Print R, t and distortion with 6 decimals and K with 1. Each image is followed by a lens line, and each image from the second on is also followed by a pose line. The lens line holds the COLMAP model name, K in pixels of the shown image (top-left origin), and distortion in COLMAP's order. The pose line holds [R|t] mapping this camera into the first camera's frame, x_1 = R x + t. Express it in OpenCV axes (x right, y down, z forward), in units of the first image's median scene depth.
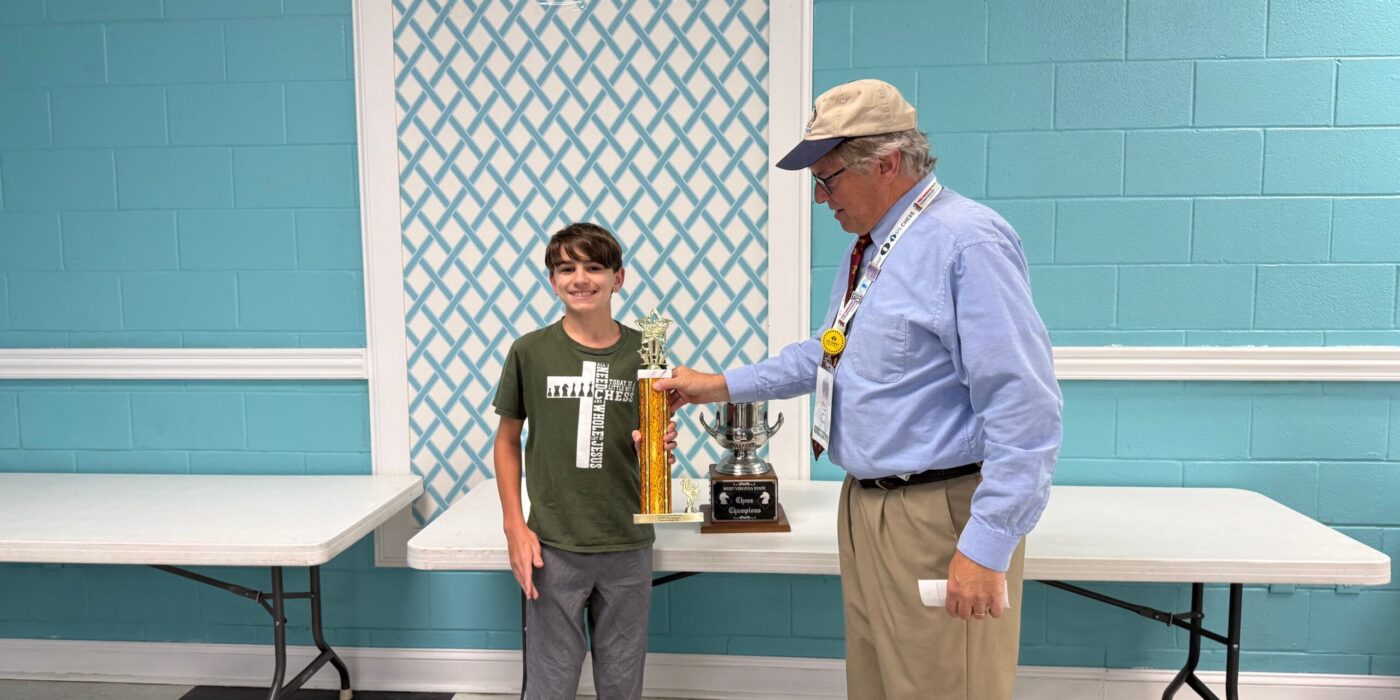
lens RADIAL K [[979.2, 0, 700.0], [0, 979.2, 350.0], [0, 0, 1]] dist [0.062289, -0.088974]
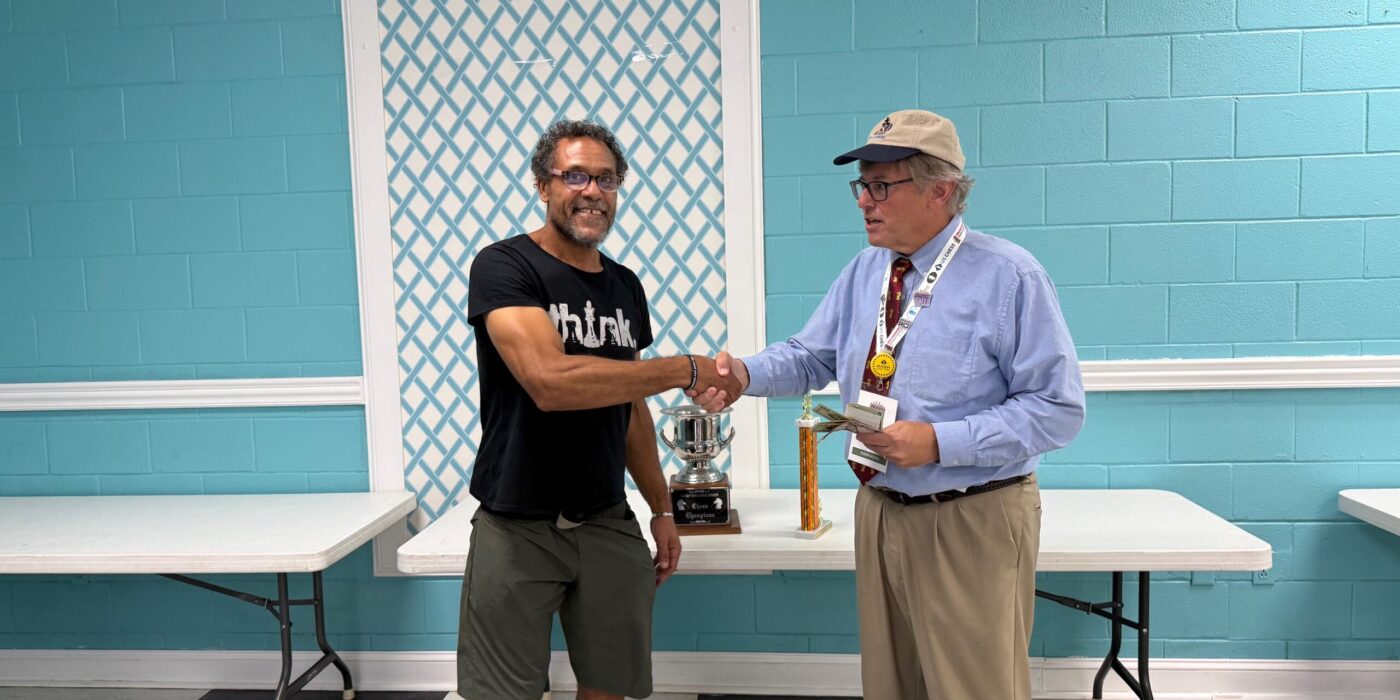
lens RADIAL K [[972.1, 0, 701.0], [0, 972.1, 353.5], [0, 0, 1]] dist [0.059055, -0.082062]
pose [[0.999776, -0.019462, -0.008304, 0.049444], [0.019311, 0.999655, -0.017831, -0.000319], [0.008648, 0.017666, 0.999807, -0.089495]]
